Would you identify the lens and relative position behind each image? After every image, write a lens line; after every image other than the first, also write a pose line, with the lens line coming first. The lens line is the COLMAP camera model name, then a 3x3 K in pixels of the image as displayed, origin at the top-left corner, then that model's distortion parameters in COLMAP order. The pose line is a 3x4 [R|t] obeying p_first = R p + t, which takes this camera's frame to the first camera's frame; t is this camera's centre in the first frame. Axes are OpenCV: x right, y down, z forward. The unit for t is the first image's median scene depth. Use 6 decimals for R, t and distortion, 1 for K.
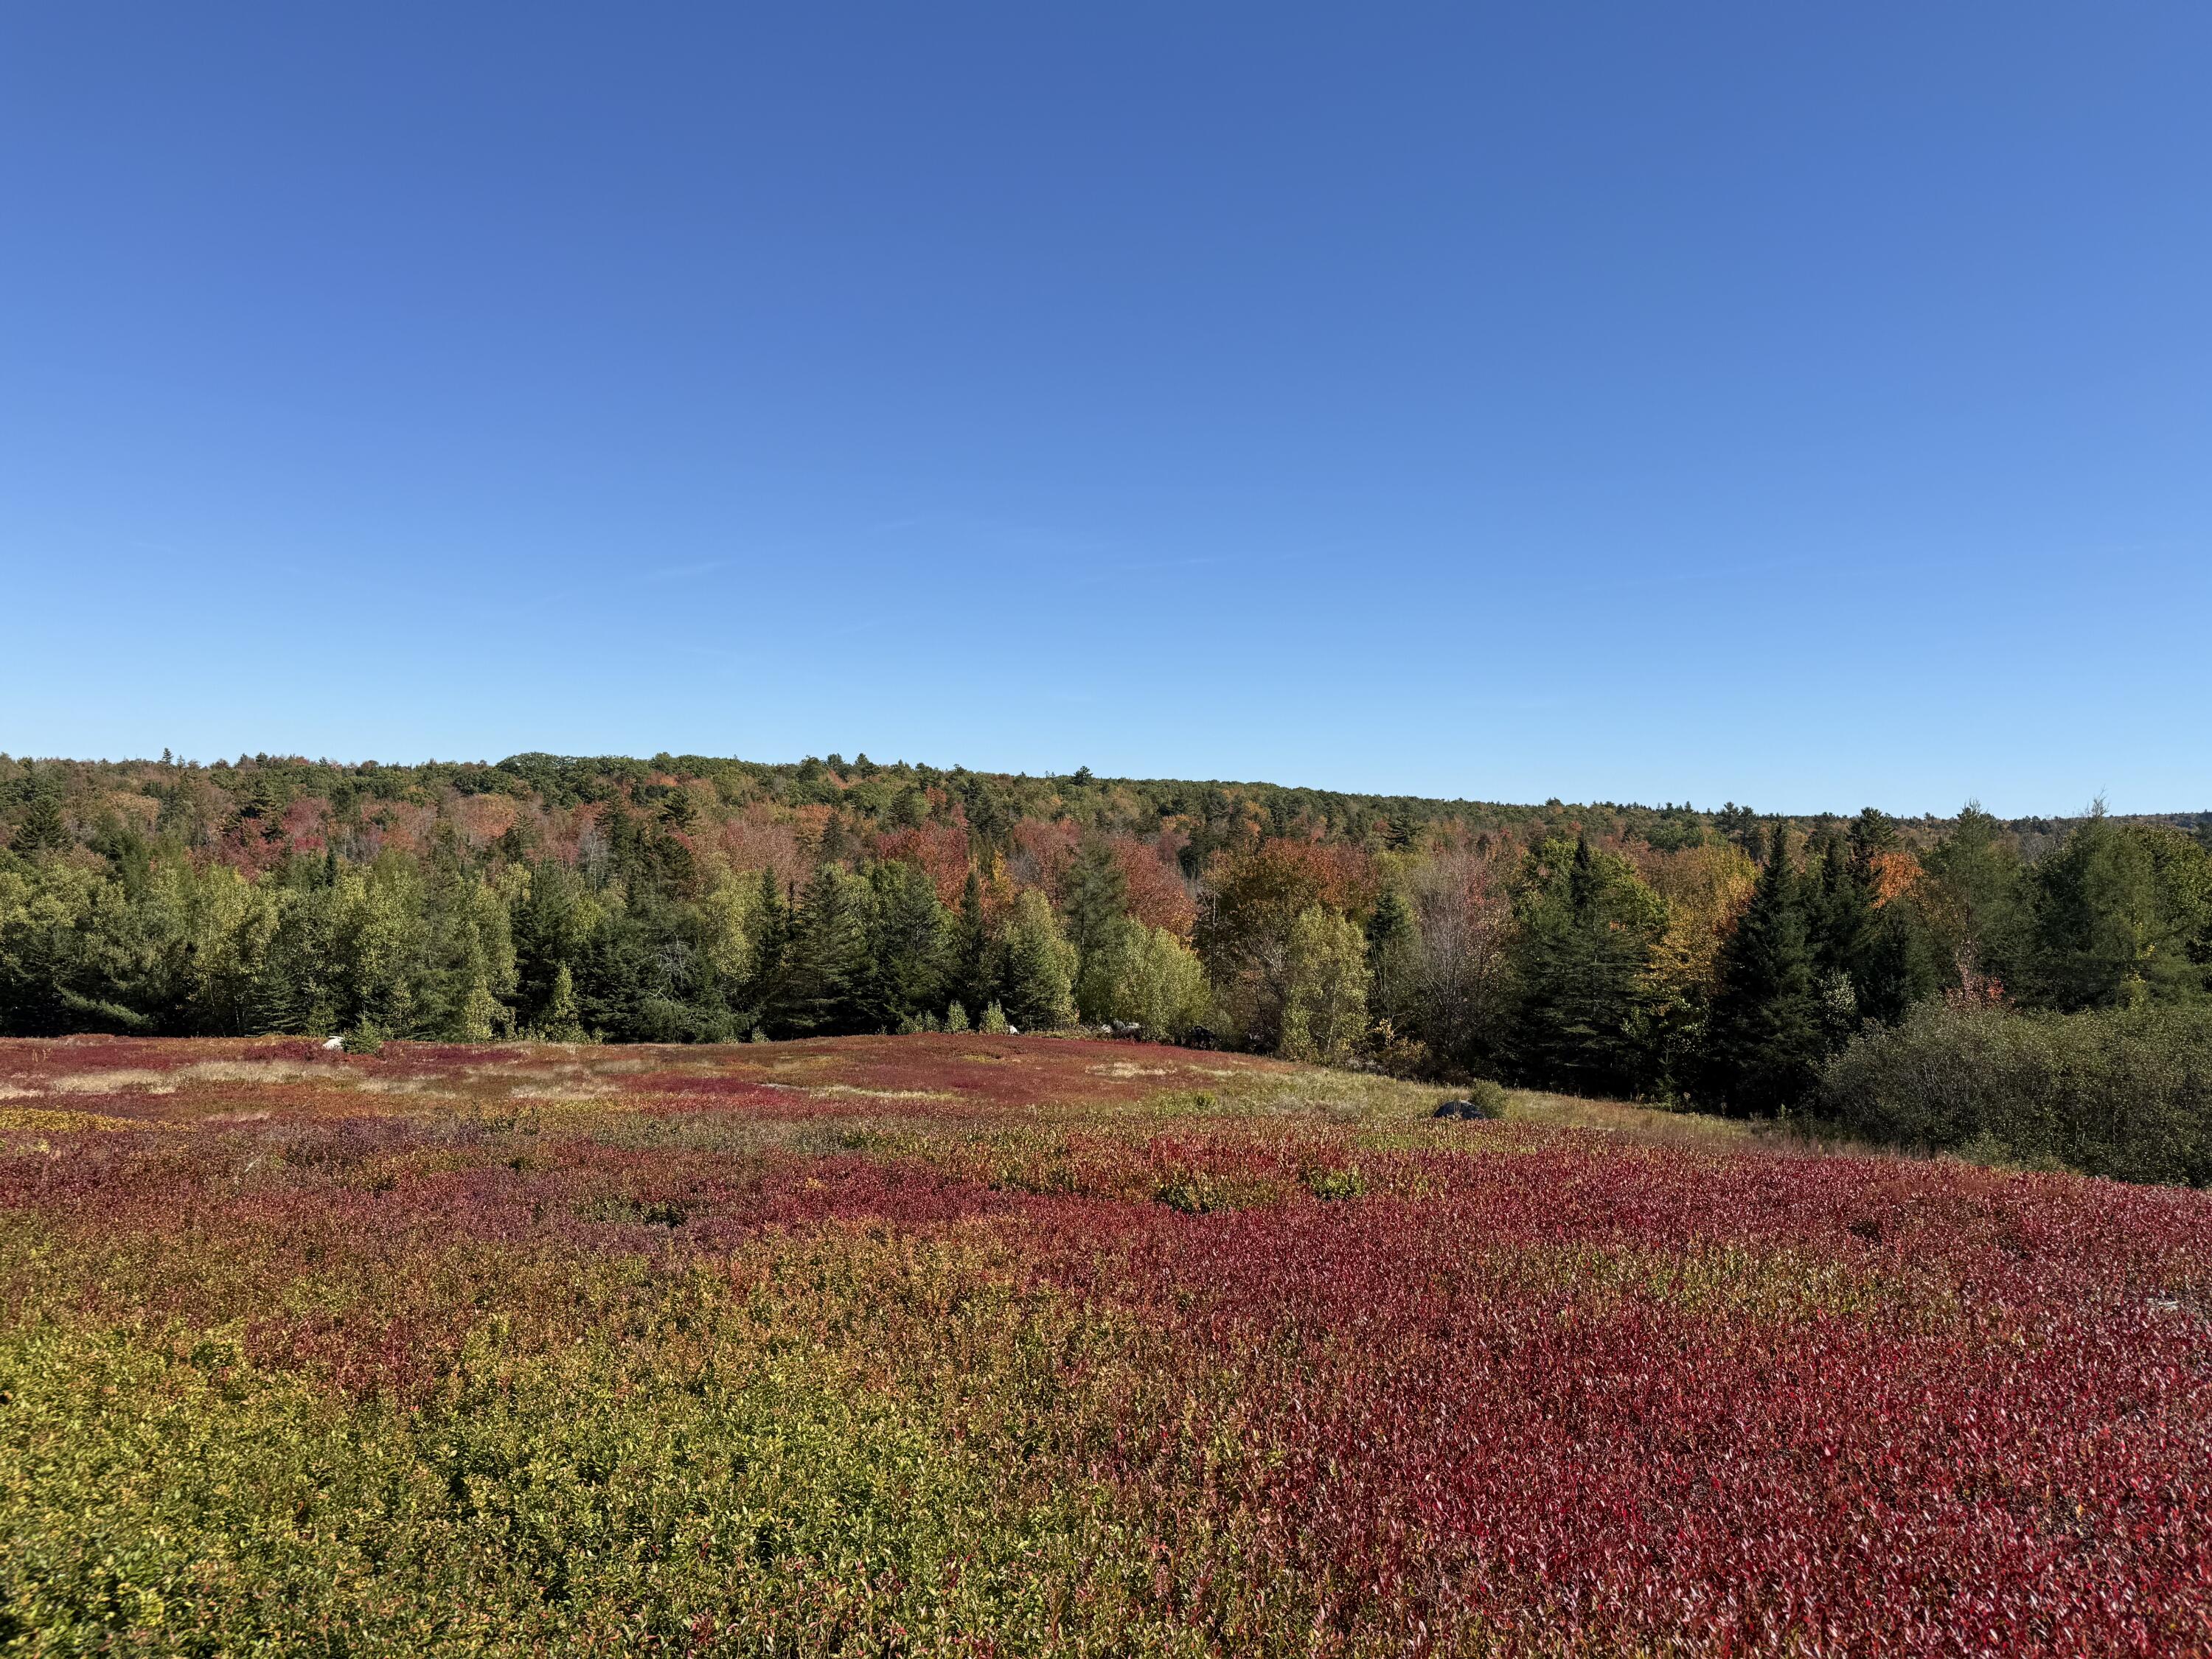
lens RADIAL K [[1541.6, 0, 1121.0], [0, 1541.6, 858.4], [0, 0, 1]] dist [0.035820, -0.039782]
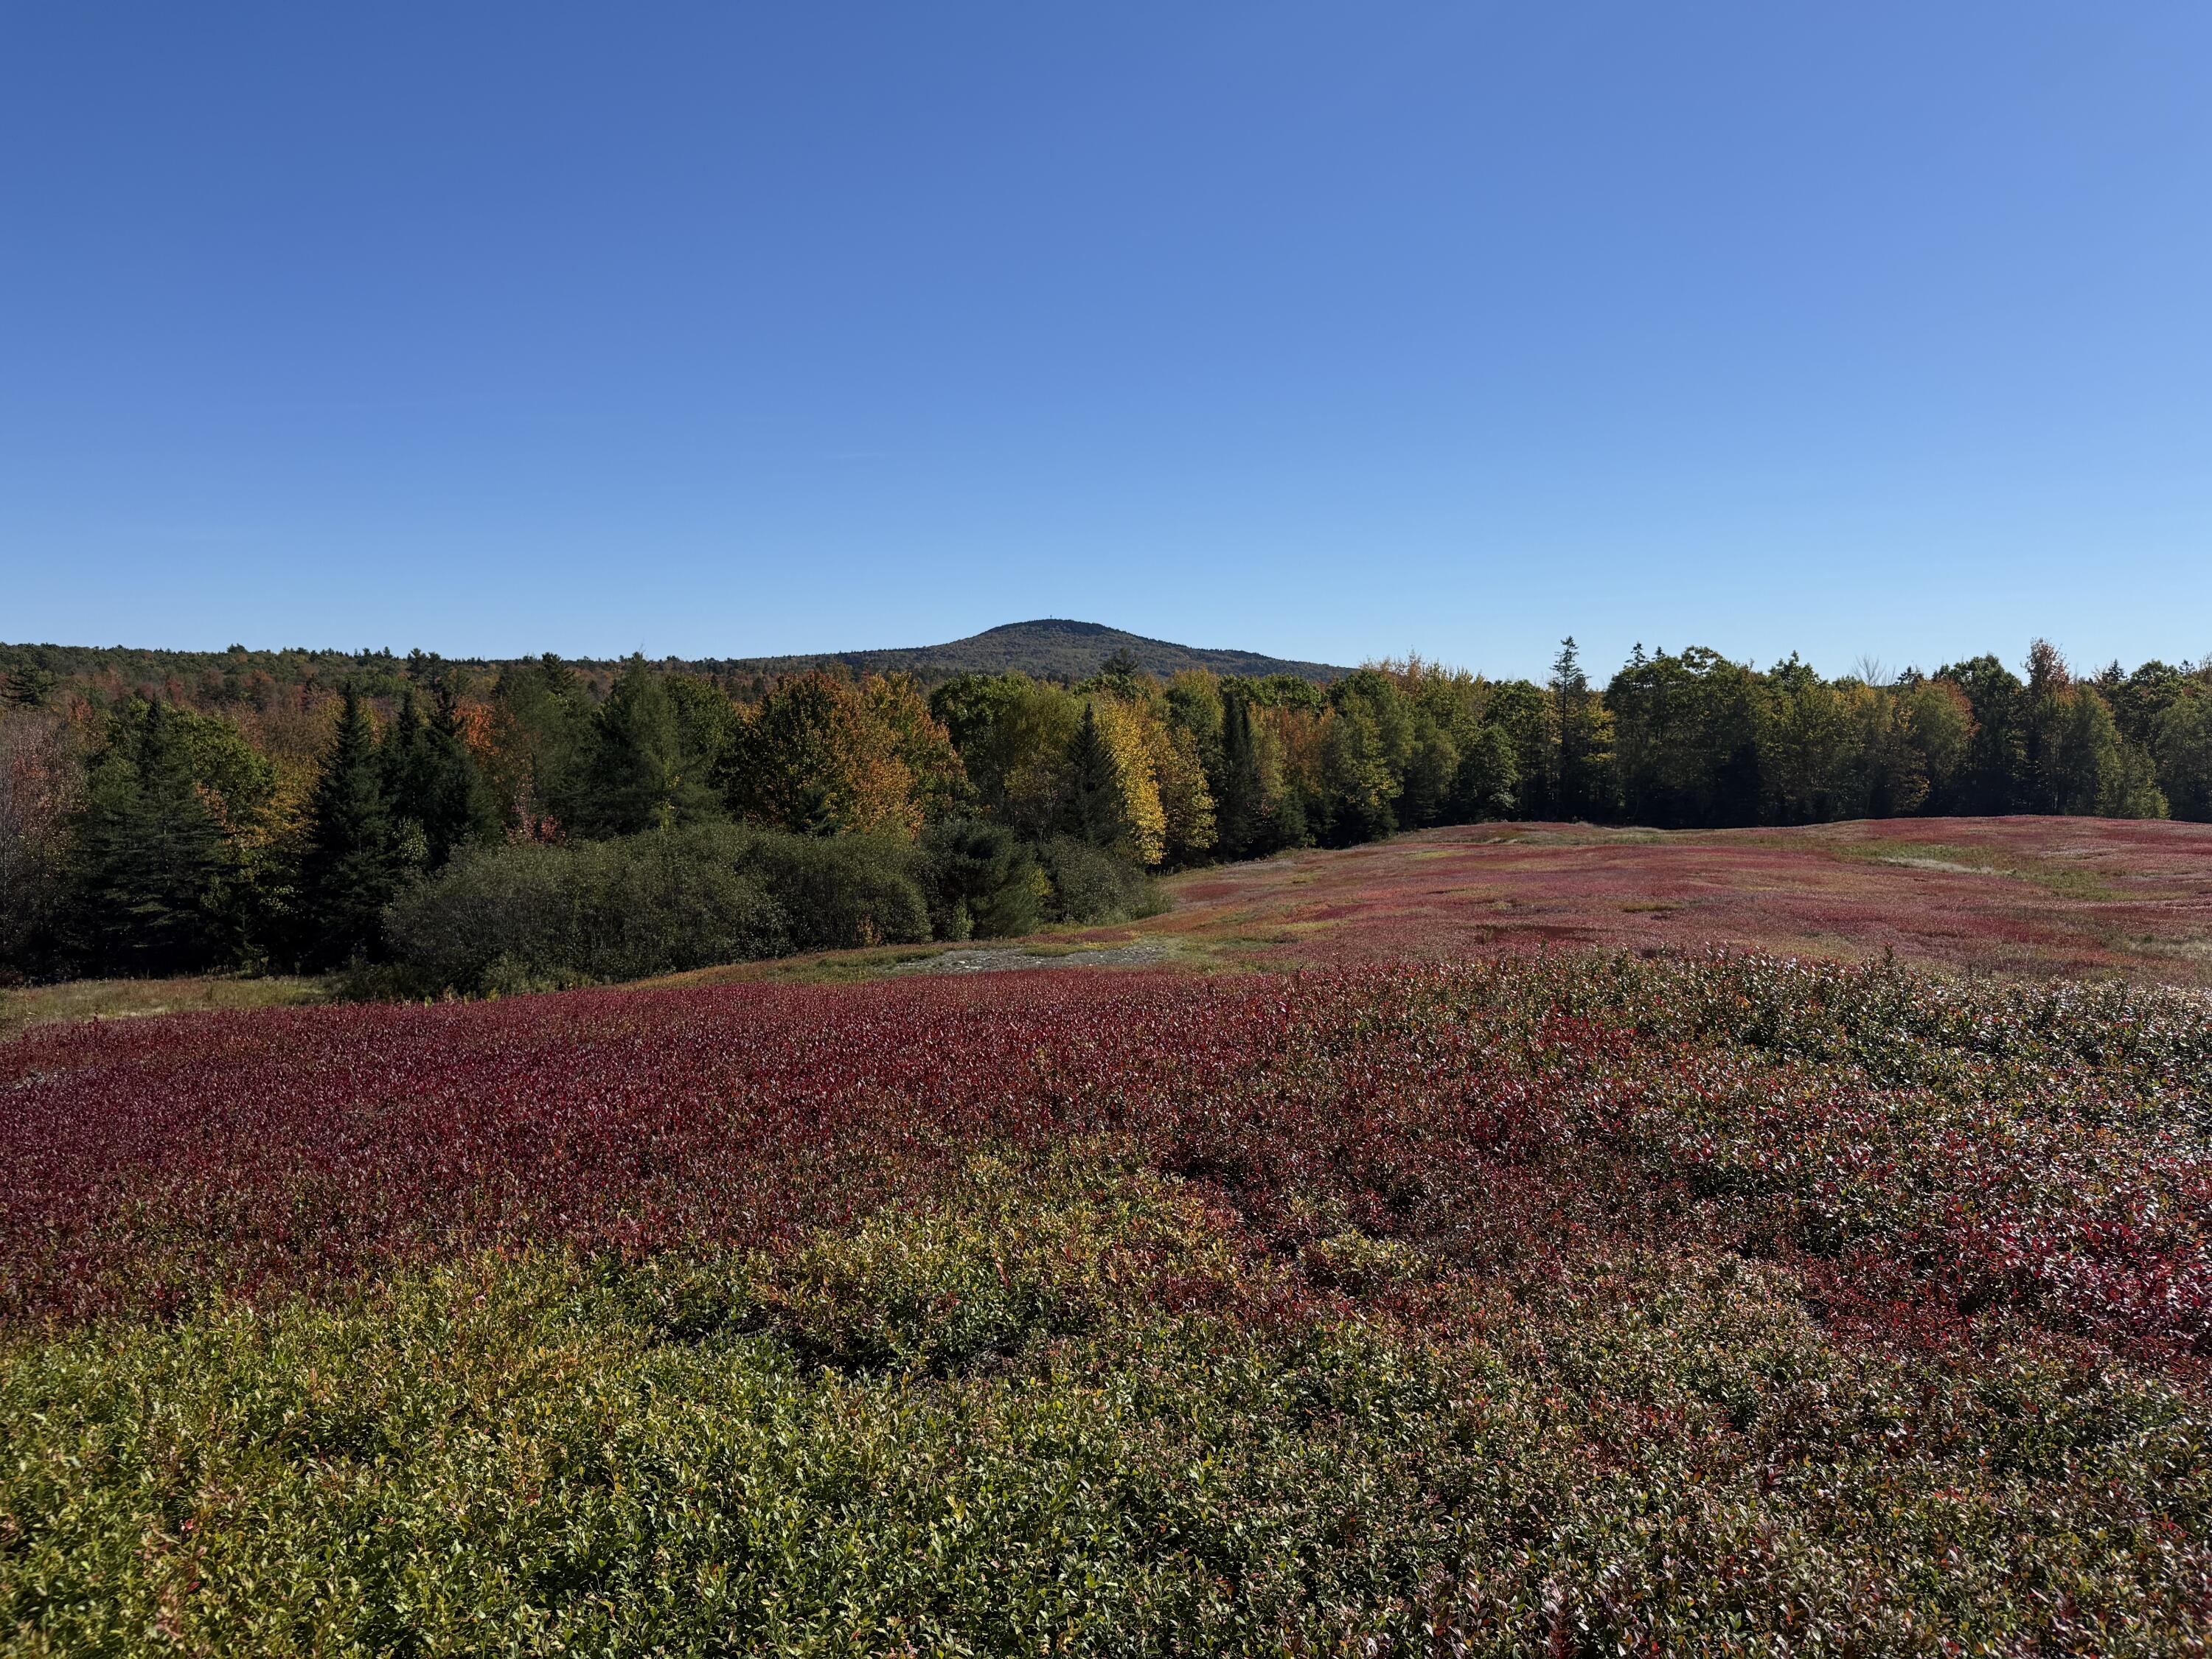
lens RADIAL K [[1541.6, 0, 1109.0], [0, 1541.6, 845.0], [0, 0, 1]] dist [0.035820, -0.039782]
pose [[0.718853, -0.100494, 0.687860, 0.072144], [0.036713, 0.993603, 0.106795, -0.005594], [-0.694192, -0.051517, 0.717943, -0.074625]]
